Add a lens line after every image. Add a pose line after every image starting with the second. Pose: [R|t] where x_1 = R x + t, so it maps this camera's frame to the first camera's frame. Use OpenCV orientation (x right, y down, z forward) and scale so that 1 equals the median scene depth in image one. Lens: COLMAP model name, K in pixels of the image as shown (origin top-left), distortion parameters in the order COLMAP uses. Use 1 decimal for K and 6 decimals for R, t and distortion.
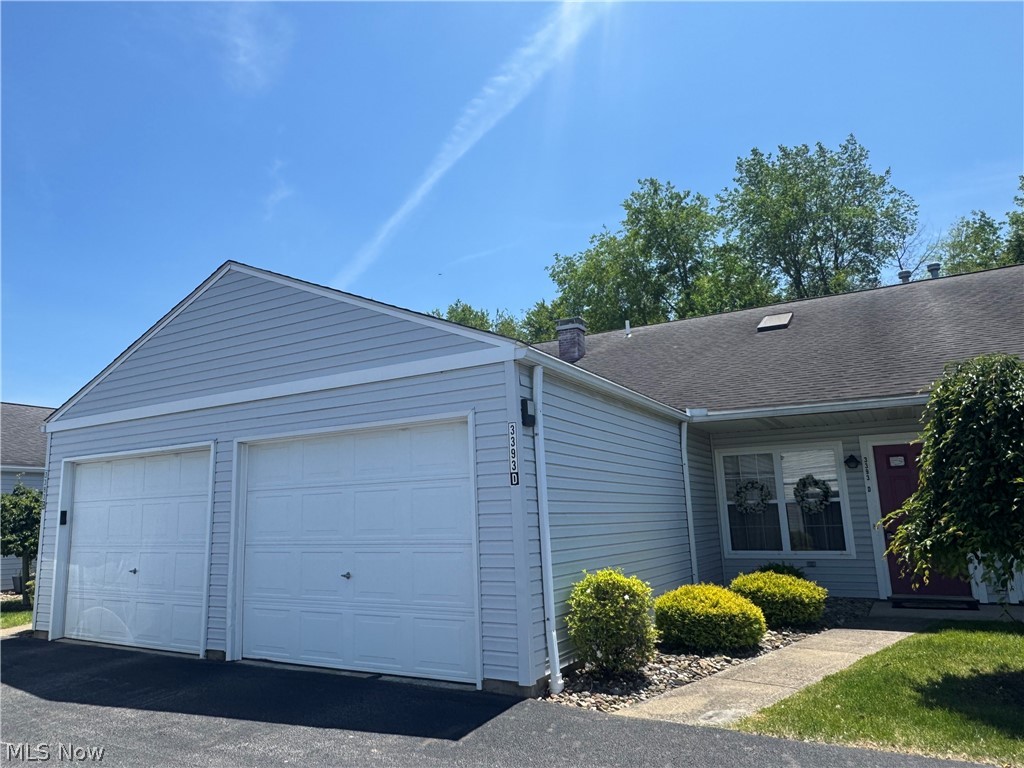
lens RADIAL K [[723.2, 0, 447.0], [0, 723.2, 382.0], [0, 0, 1]] dist [-0.007745, 0.005198]
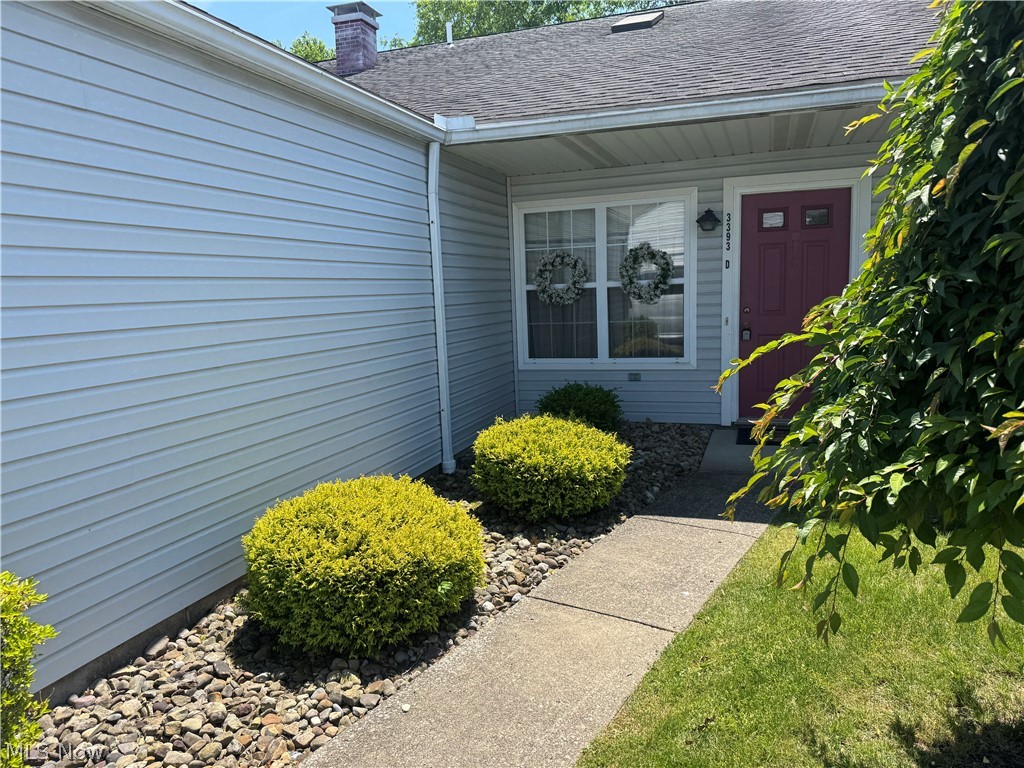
lens RADIAL K [[725.0, 0, 512.3], [0, 725.0, 400.9], [0, 0, 1]] dist [0.112033, -0.161471]
pose [[0.971711, -0.050376, 0.230737, 0.380893], [-0.027303, 0.946474, 0.321624, 0.092739], [-0.234588, -0.318826, 0.918324, 0.638814]]
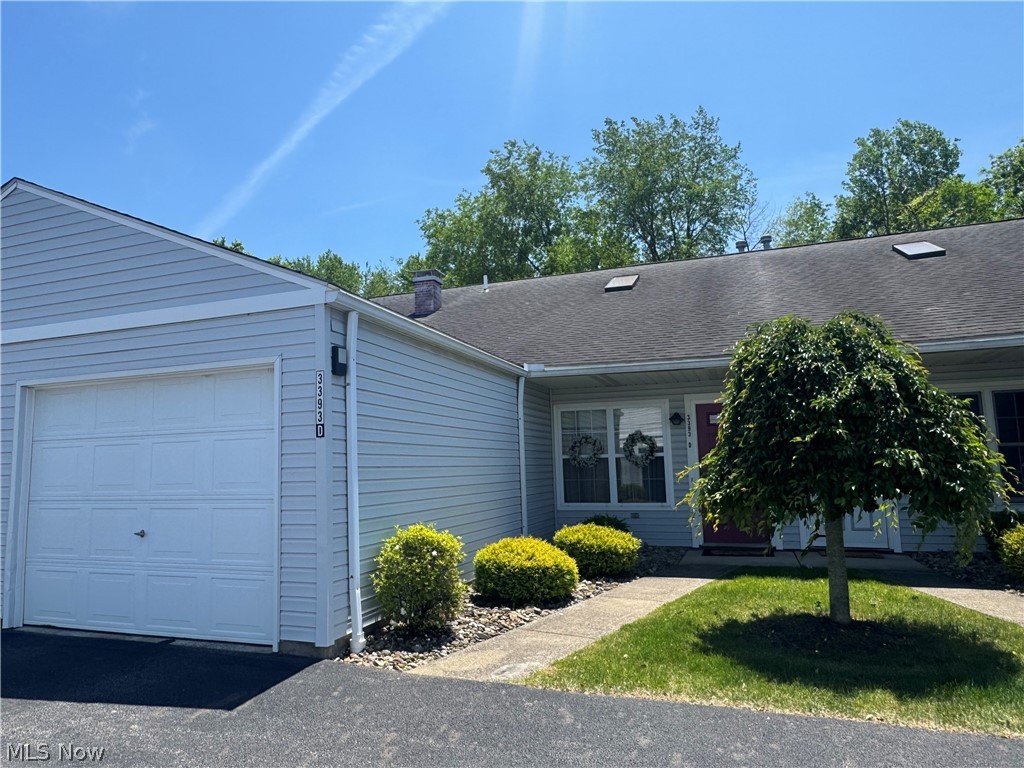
lens RADIAL K [[723.2, 0, 447.0], [0, 723.2, 382.0], [0, 0, 1]] dist [-0.007745, 0.005198]
pose [[0.984315, 0.023982, 0.174780, 0.077435], [-0.035302, 0.997455, 0.061953, 0.005998], [-0.172849, -0.067151, 0.982657, 0.047091]]
